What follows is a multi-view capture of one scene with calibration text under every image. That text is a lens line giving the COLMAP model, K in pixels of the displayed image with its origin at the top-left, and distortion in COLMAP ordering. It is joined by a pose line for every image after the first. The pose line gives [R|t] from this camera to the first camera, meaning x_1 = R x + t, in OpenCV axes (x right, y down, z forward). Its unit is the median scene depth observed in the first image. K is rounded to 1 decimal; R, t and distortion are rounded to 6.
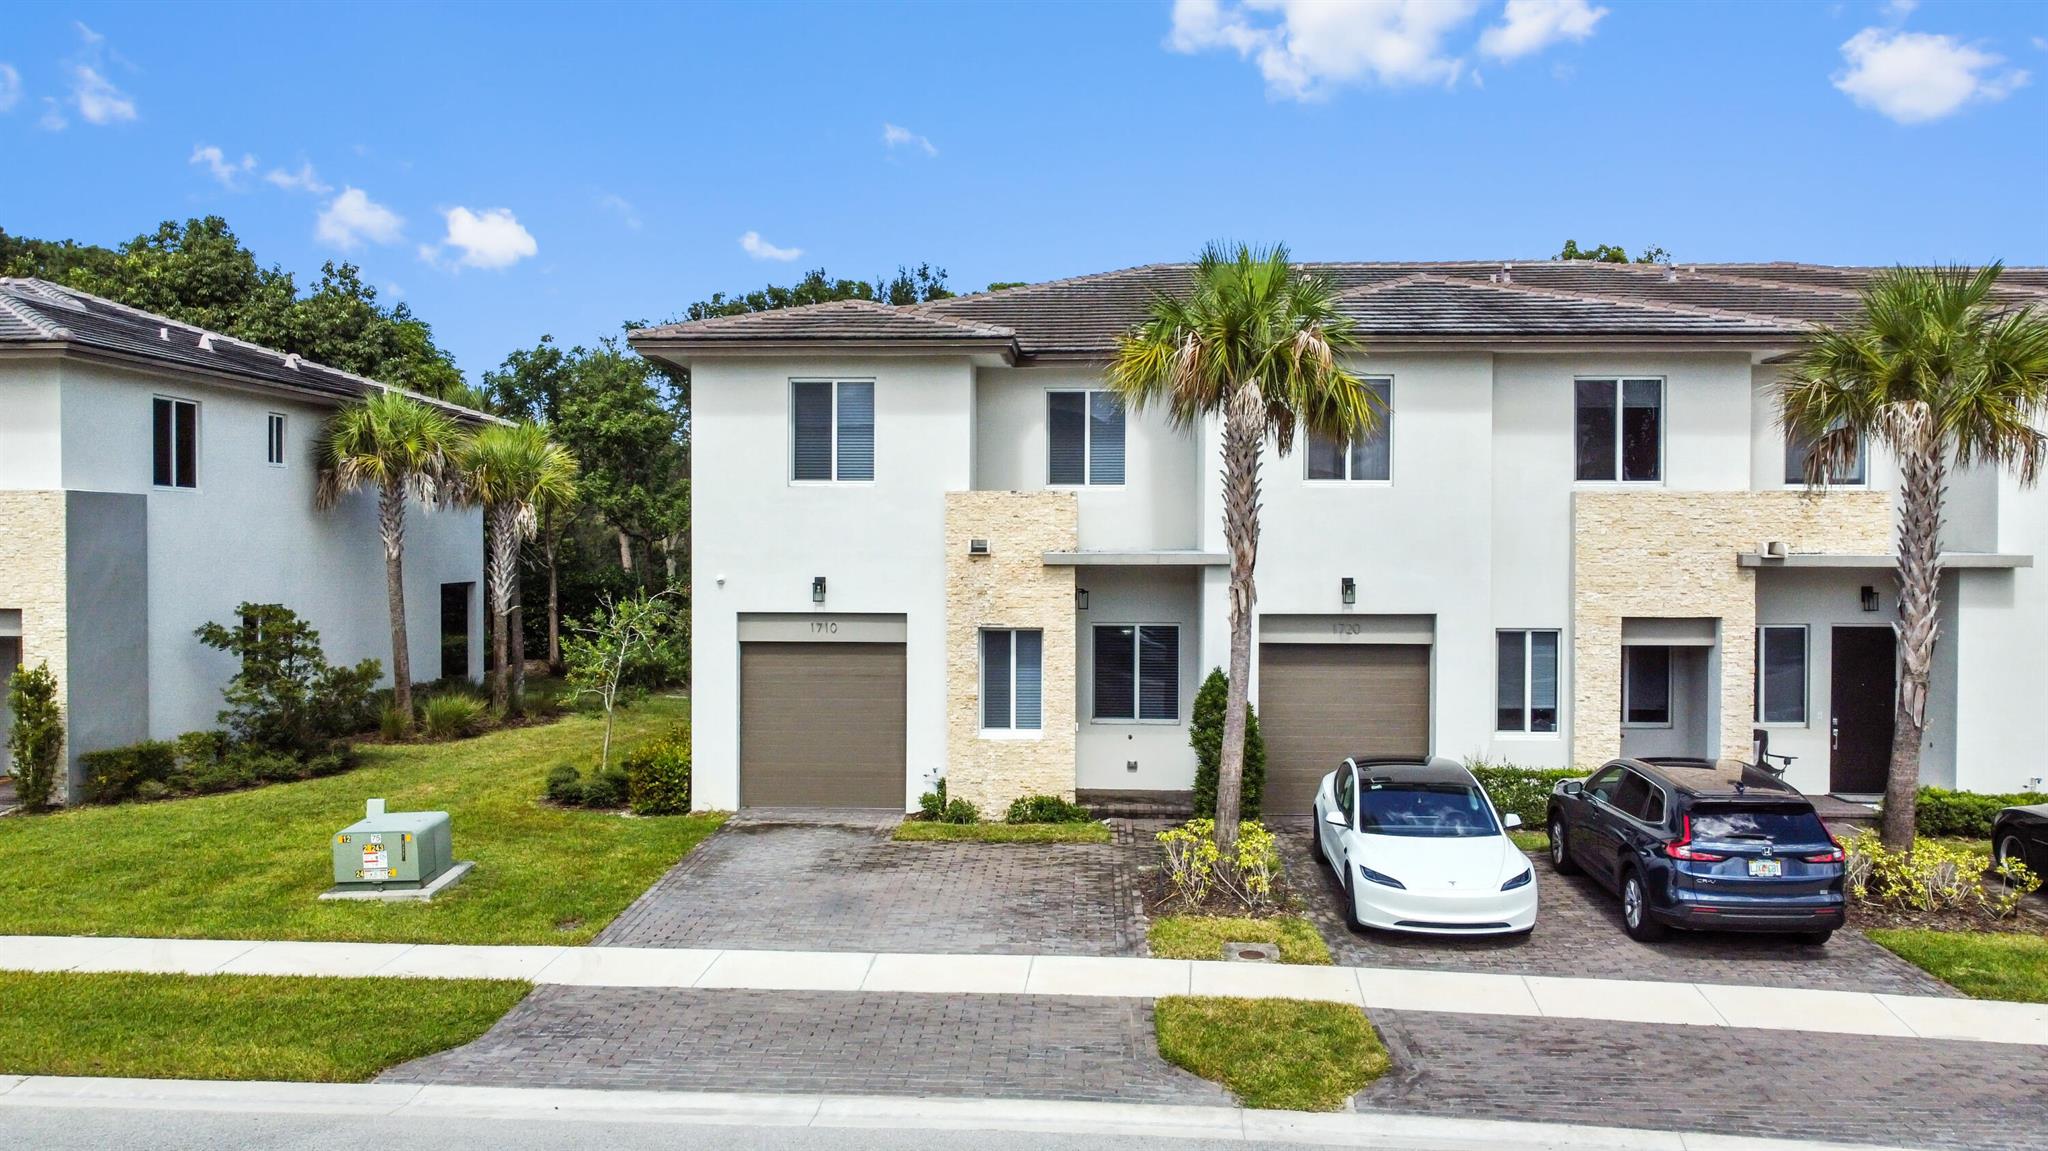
lens RADIAL K [[1523.3, 0, 971.8], [0, 1523.3, 572.2], [0, 0, 1]] dist [0.003477, -0.005982]
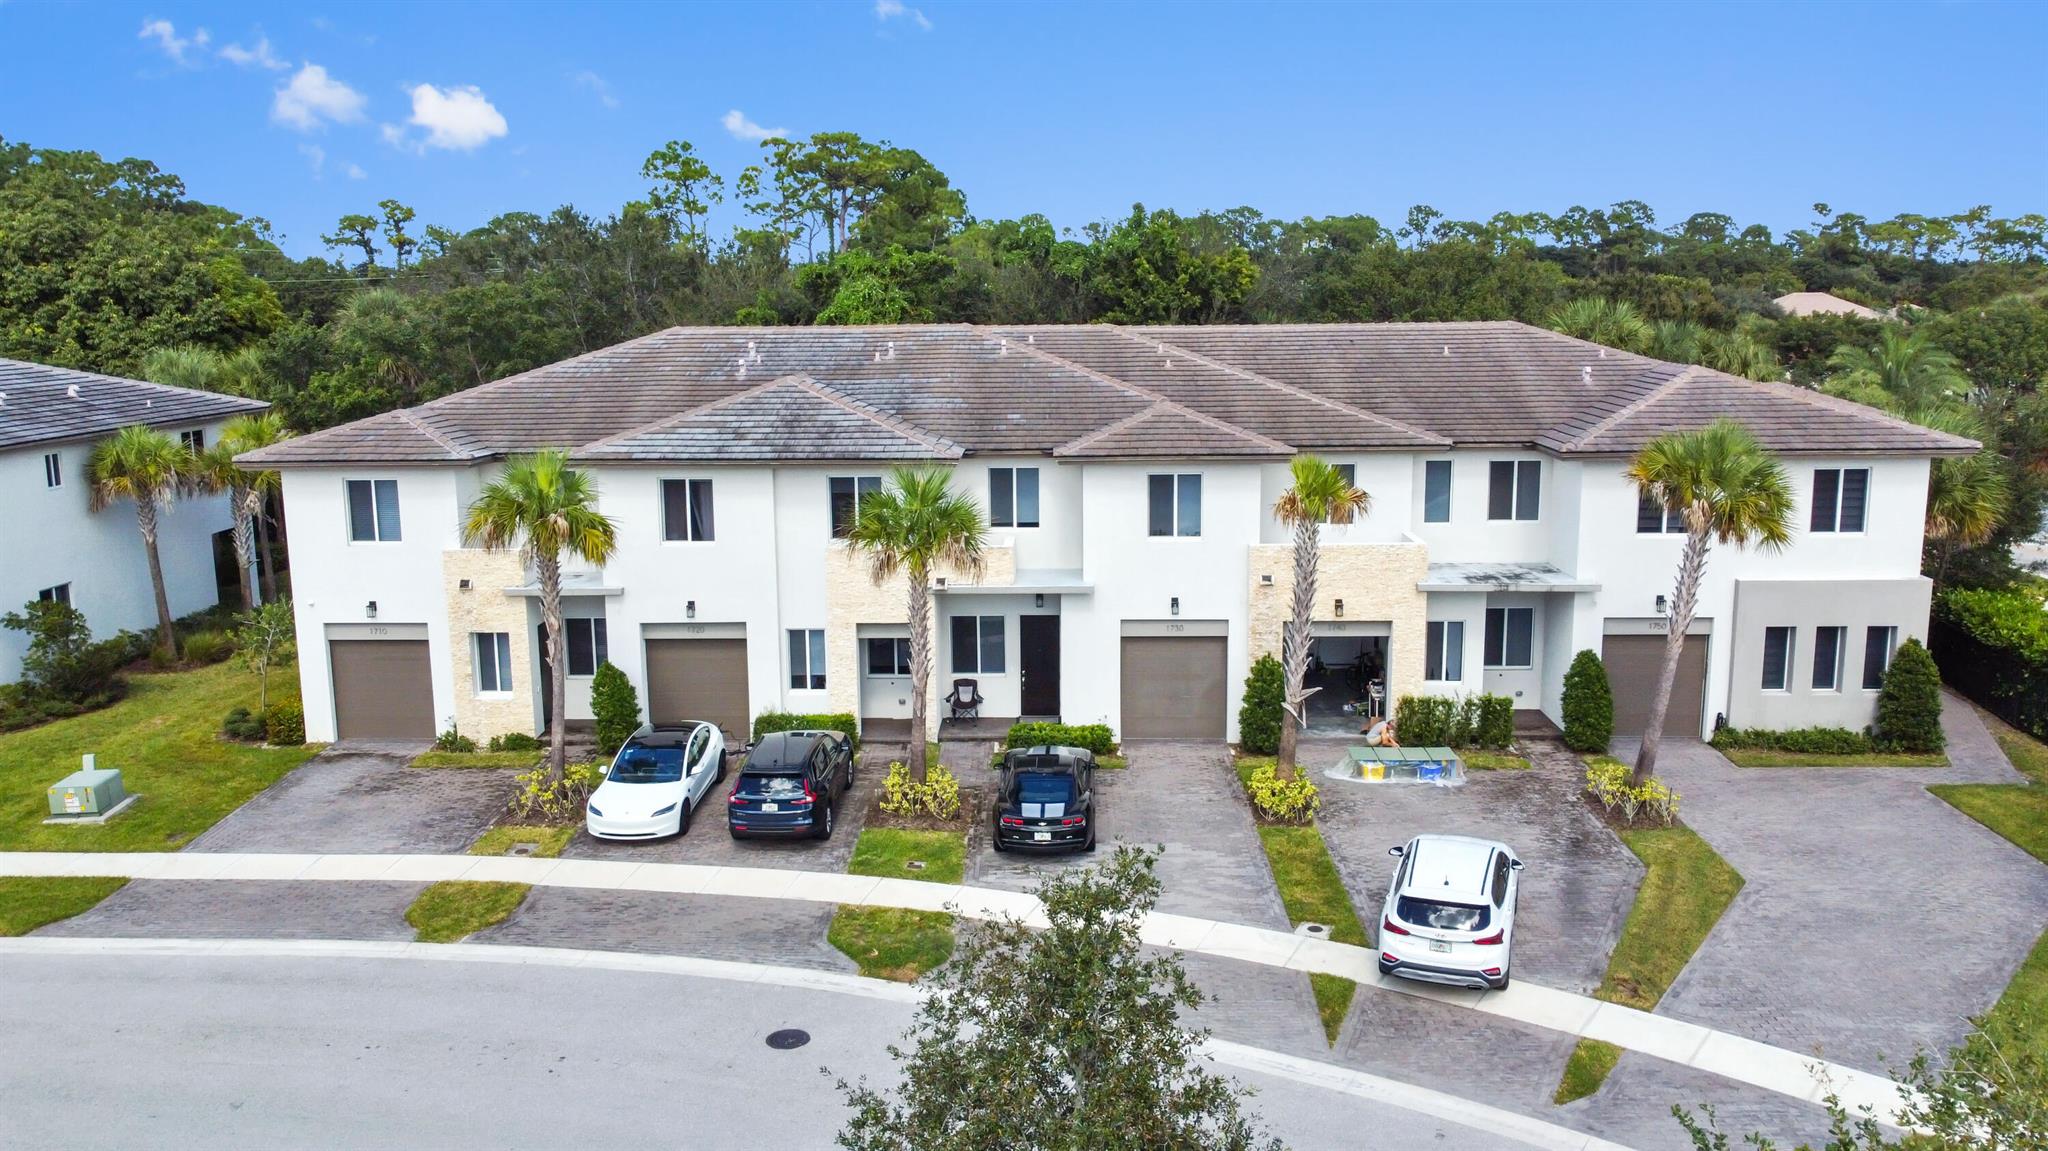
lens RADIAL K [[1523.3, 0, 971.8], [0, 1523.3, 572.2], [0, 0, 1]] dist [0.003477, -0.005982]
pose [[0.999795, -0.015866, 0.012580, 0.527708], [0.013578, 0.986238, 0.164771, -0.291572], [-0.015021, -0.164566, 0.986252, -0.608432]]
